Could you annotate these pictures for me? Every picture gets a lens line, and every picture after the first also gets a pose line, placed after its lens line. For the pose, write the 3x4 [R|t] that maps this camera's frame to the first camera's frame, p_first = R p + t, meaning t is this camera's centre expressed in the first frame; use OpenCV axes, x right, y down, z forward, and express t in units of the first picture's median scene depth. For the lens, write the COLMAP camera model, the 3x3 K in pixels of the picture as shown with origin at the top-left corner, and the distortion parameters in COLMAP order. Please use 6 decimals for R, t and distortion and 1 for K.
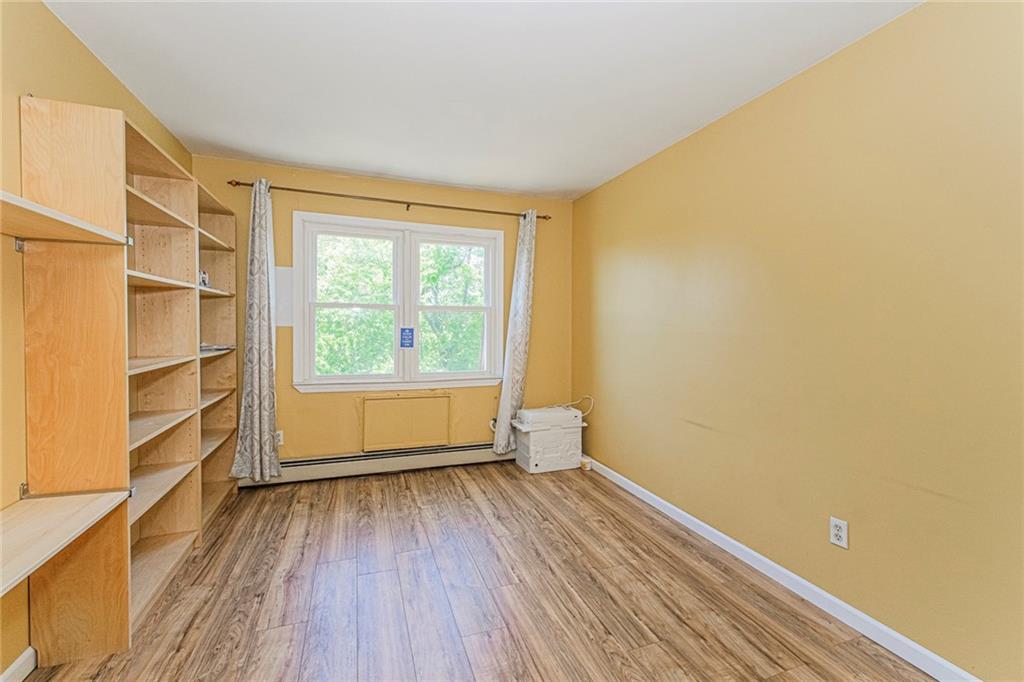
lens RADIAL K [[431.5, 0, 514.1], [0, 431.5, 337.5], [0, 0, 1]] dist [-0.002876, -0.000216]
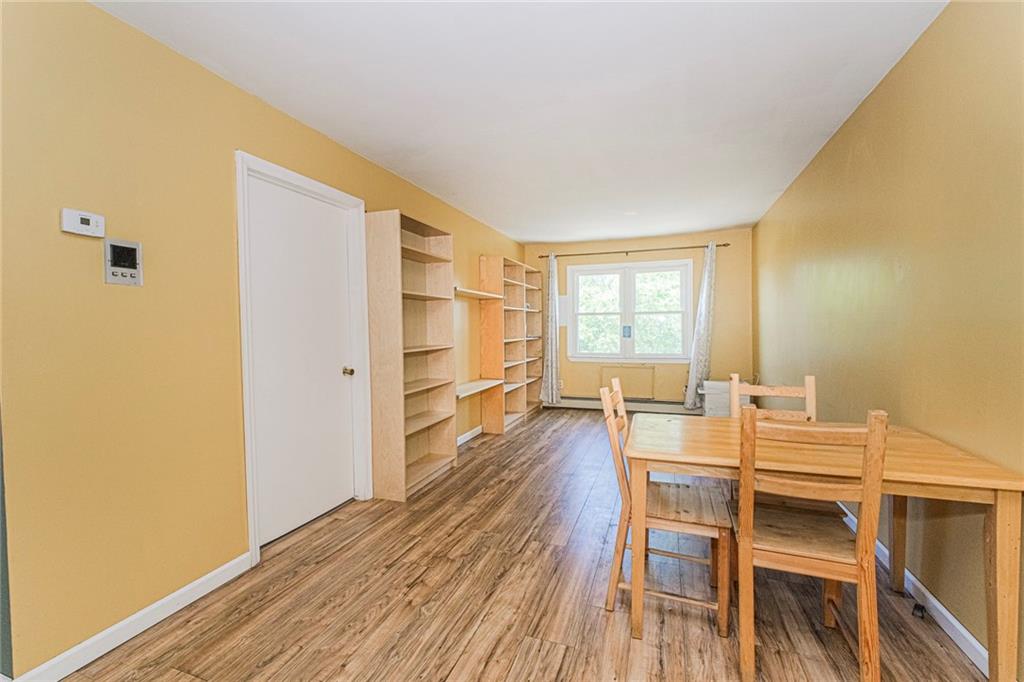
lens RADIAL K [[431.5, 0, 514.1], [0, 431.5, 337.5], [0, 0, 1]] dist [-0.002876, -0.000216]
pose [[0.772423, 0.001094, -0.635107, 0.528548], [-0.001952, 0.999998, -0.000651, 0.027792], [0.635105, 0.001742, 0.772424, -0.633427]]
